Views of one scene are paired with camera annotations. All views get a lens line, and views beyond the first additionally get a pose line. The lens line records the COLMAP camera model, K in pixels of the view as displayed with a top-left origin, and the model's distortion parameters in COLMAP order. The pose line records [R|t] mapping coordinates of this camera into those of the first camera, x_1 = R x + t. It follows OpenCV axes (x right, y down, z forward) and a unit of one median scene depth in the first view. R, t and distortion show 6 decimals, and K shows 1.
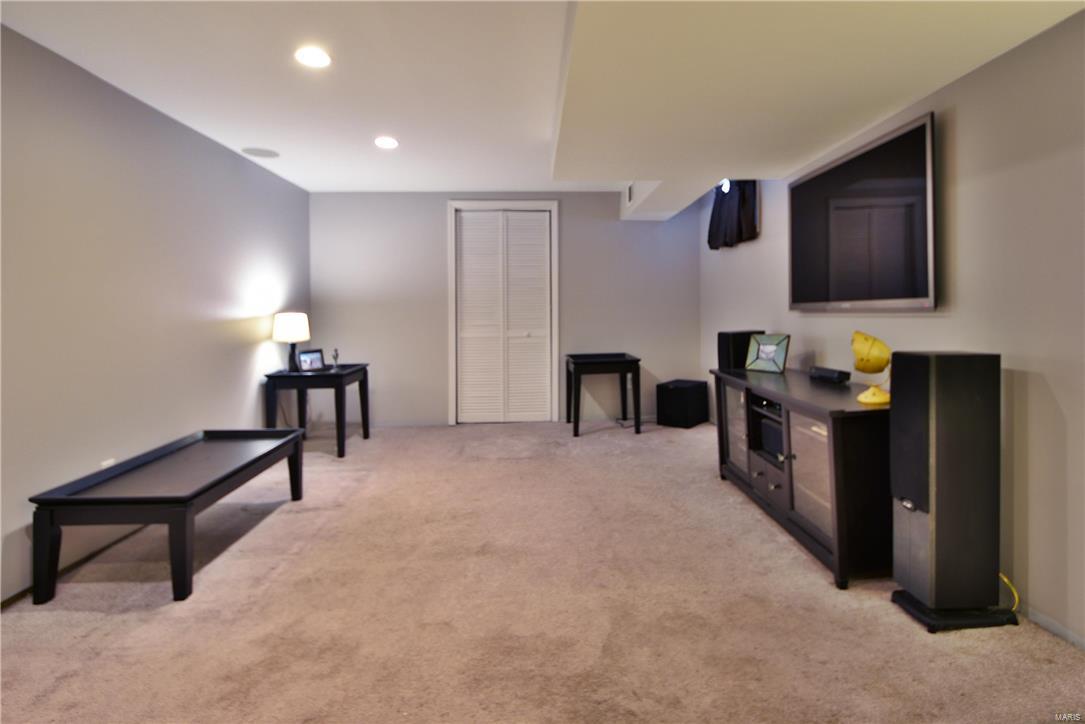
lens RADIAL K [[601.4, 0, 539.6], [0, 601.4, 318.2], [0, 0, 1]] dist [0.030738, -0.041590]
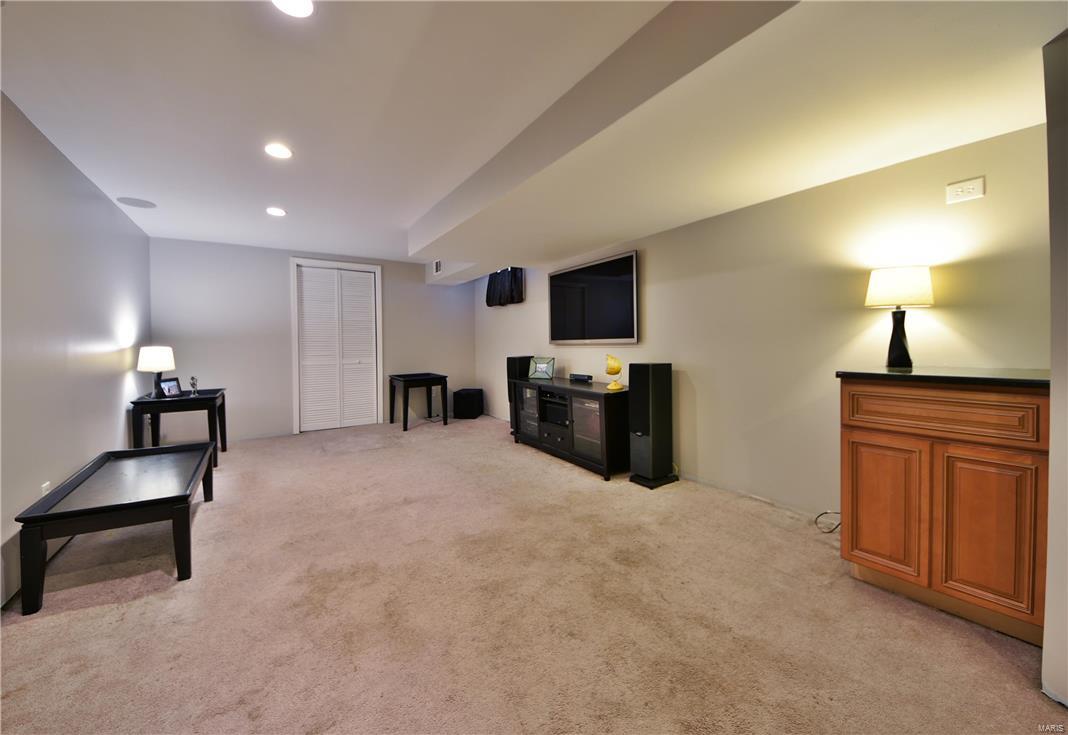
lens RADIAL K [[436.2, 0, 533.4], [0, 436.2, 354.0], [0, 0, 1]] dist [0.001759, -0.016462]
pose [[0.853408, -0.009287, 0.521160, -0.366704], [0.005471, 0.999946, 0.008860, 0.005442], [-0.521214, -0.004710, 0.853413, -0.091987]]
